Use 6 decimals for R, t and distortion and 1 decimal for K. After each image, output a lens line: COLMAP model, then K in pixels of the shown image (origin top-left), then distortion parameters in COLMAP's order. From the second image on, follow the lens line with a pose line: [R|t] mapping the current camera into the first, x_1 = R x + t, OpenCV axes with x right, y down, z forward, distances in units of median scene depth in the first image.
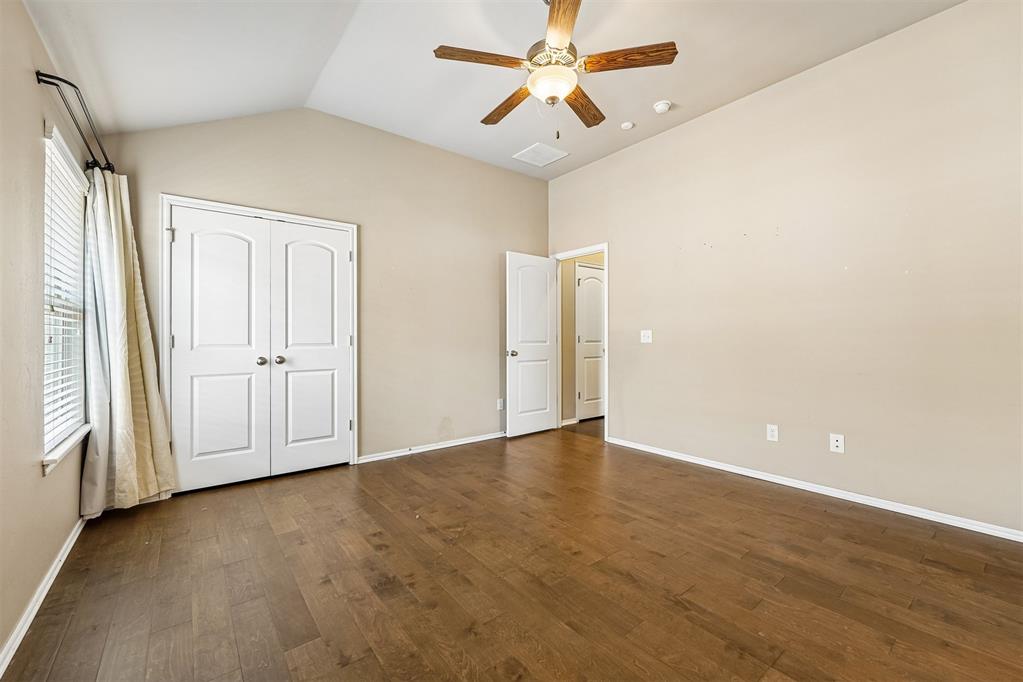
lens RADIAL K [[420.0, 0, 514.3], [0, 420.0, 340.5], [0, 0, 1]] dist [-0.009719, 0.000099]
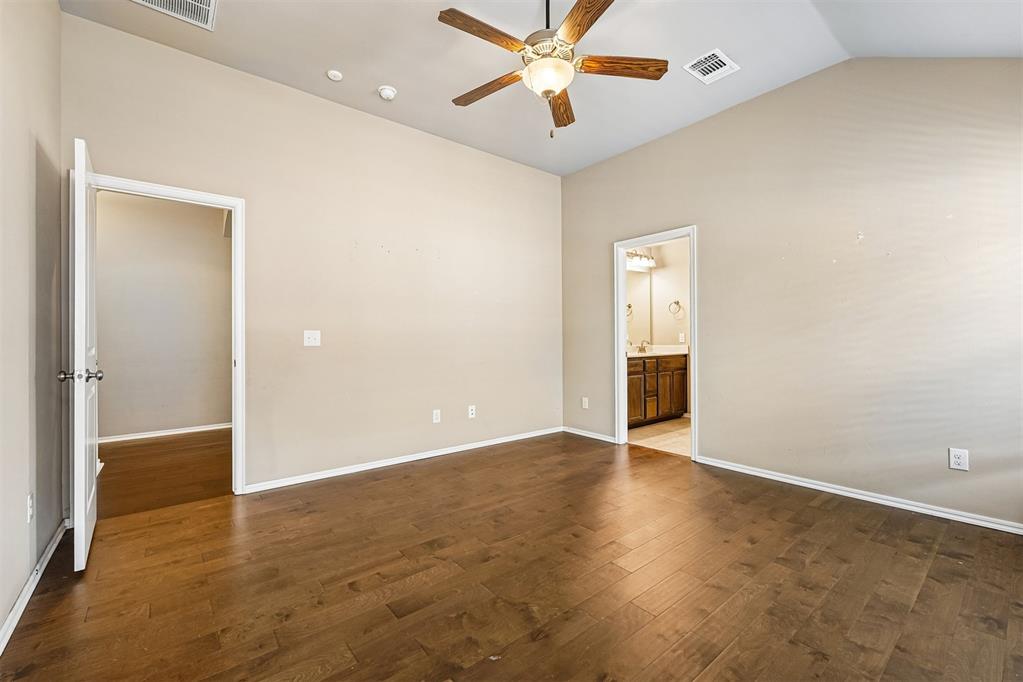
lens RADIAL K [[420.0, 0, 516.8], [0, 420.0, 339.9], [0, 0, 1]] dist [-0.009719, 0.000099]
pose [[-0.013390, 0.001922, 0.999908, -0.698989], [0.011671, 0.999930, -0.001766, -0.000022], [-0.999842, 0.011647, -0.013412, 0.864918]]
